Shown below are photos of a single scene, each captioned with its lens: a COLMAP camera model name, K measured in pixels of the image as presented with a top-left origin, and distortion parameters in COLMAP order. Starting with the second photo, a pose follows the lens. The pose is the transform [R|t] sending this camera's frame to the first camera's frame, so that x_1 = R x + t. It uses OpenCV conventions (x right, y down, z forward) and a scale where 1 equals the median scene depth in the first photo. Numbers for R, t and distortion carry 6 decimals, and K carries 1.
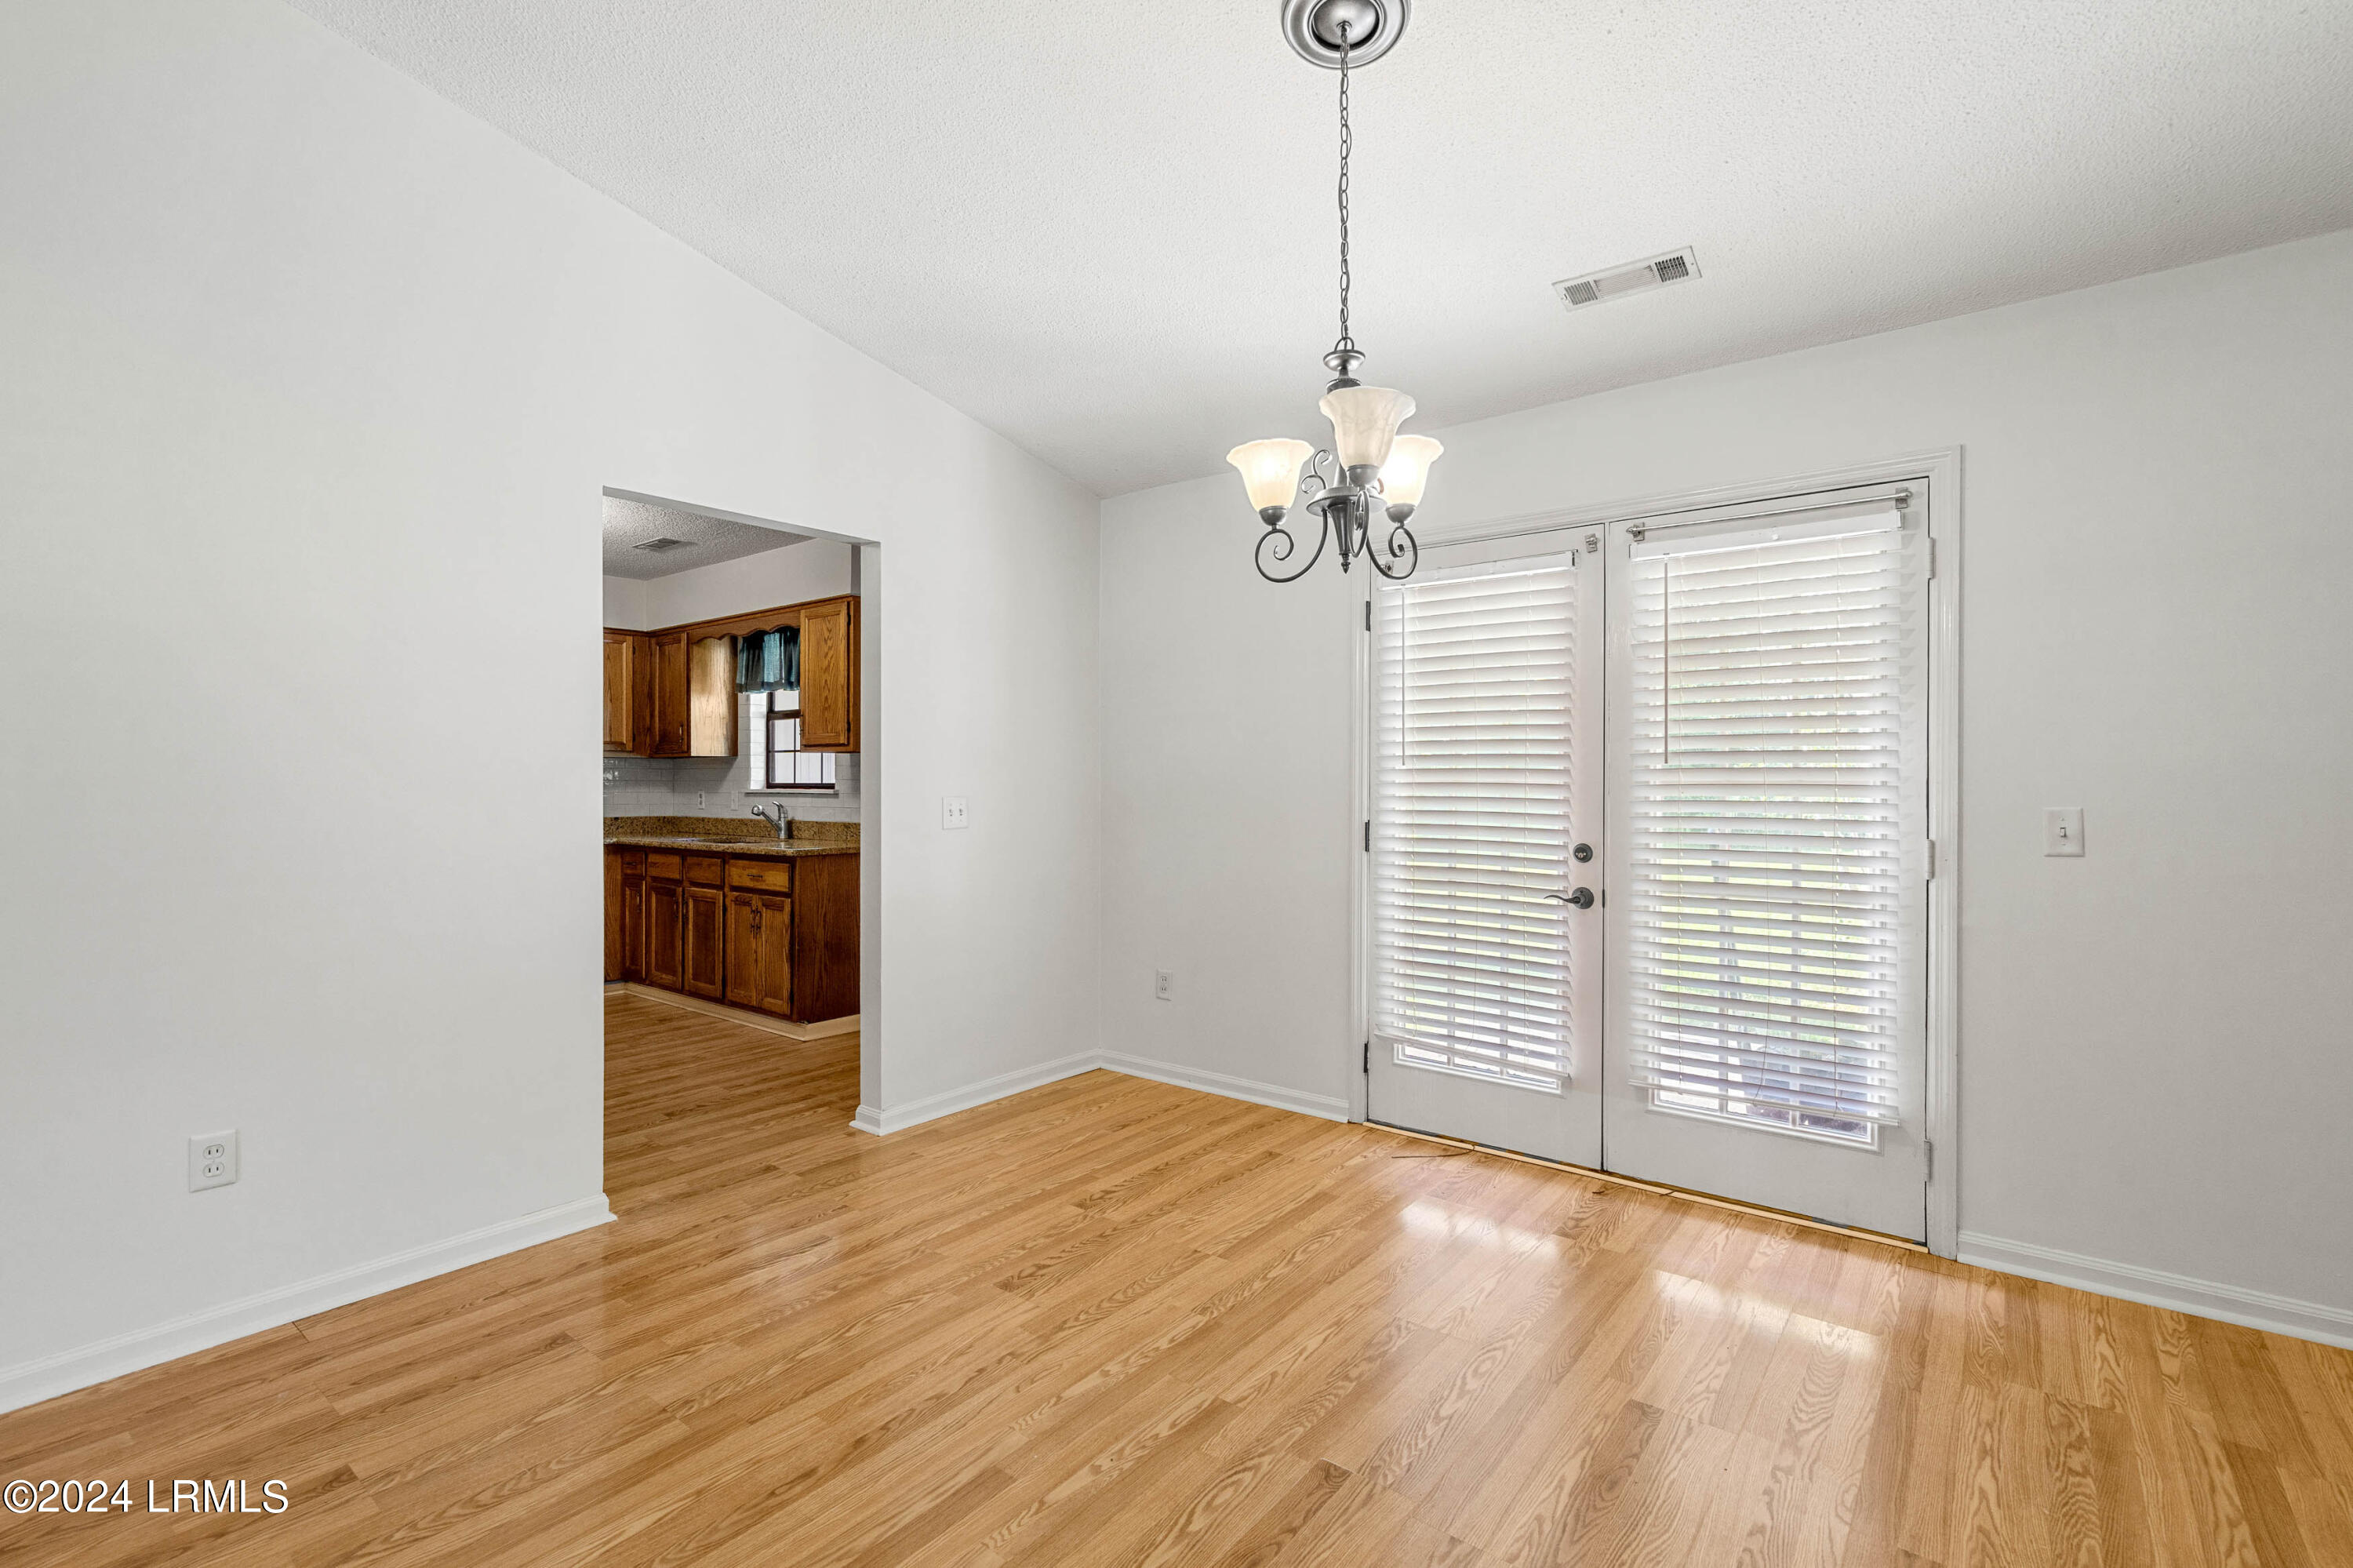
lens RADIAL K [[1075.1, 0, 1178.0], [0, 1075.1, 775.3], [0, 0, 1]] dist [-0.002002, 0.000532]
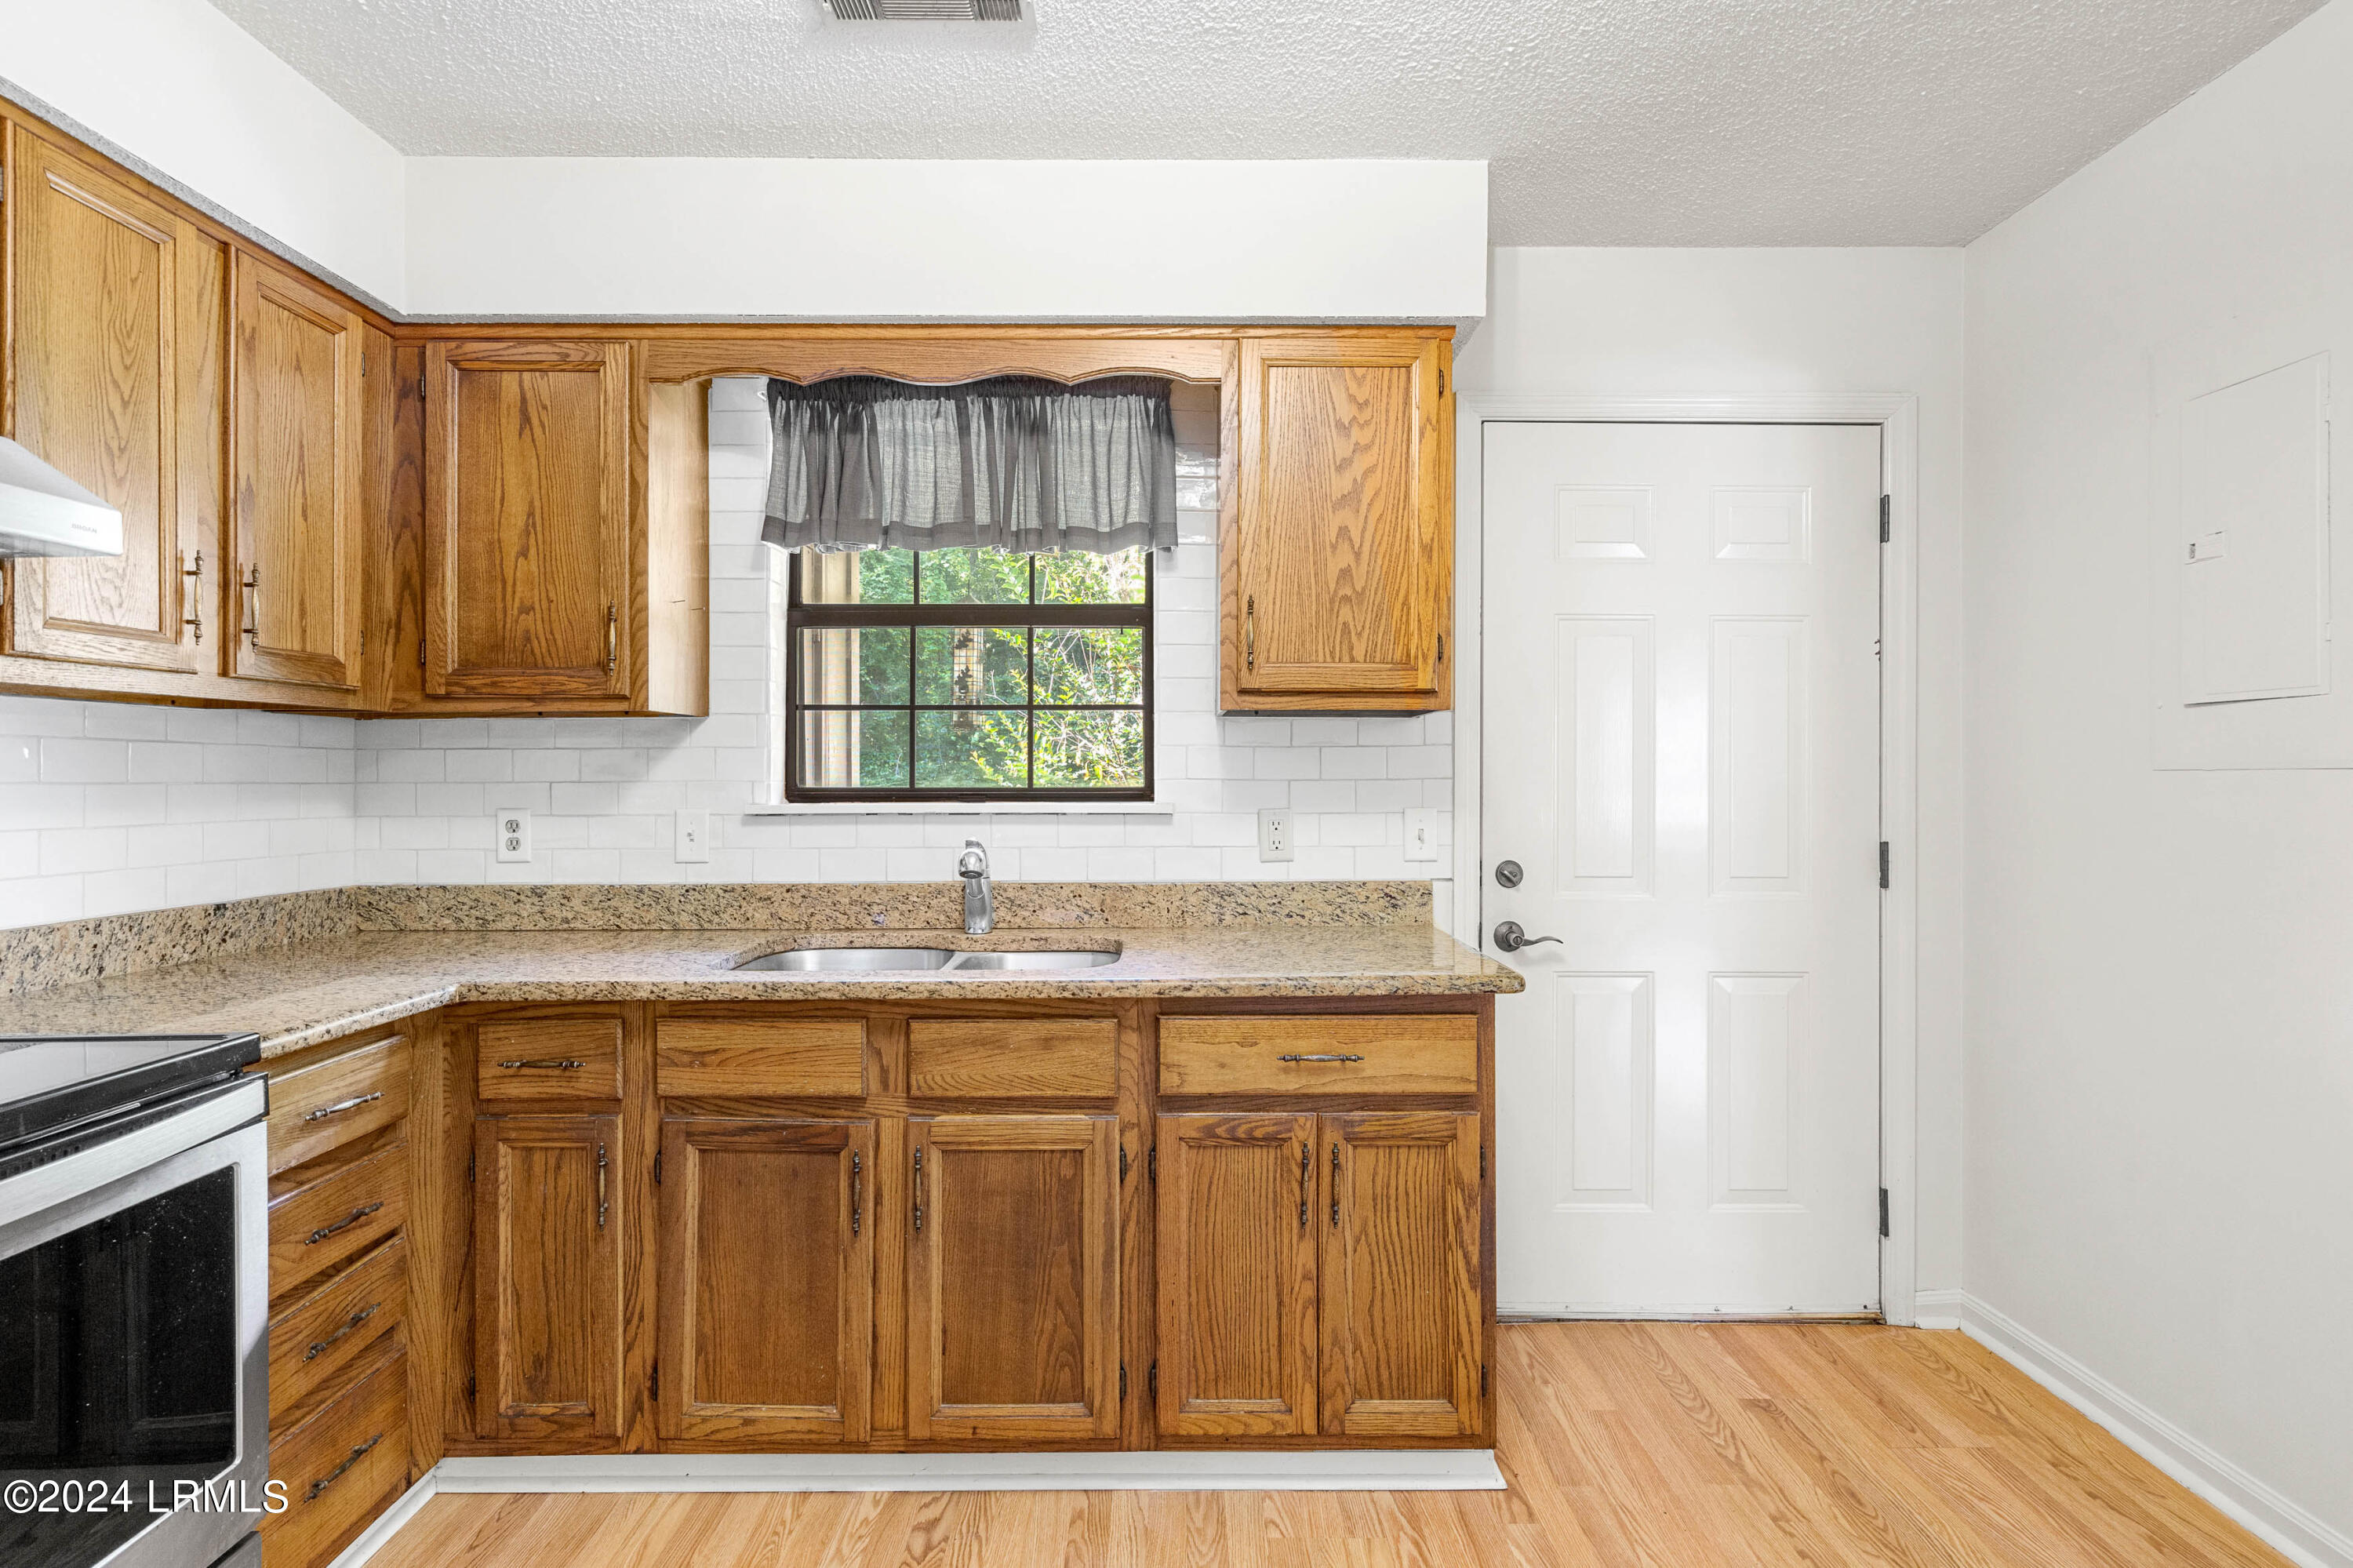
lens RADIAL K [[1075.1, 0, 1178.0], [0, 1075.1, 772.4], [0, 0, 1]] dist [-0.002002, 0.000532]
pose [[0.779081, -0.001557, 0.626921, -0.571443], [-0.001911, 0.999986, 0.004858, -0.000649], [-0.626920, -0.004983, 0.779068, 0.670626]]
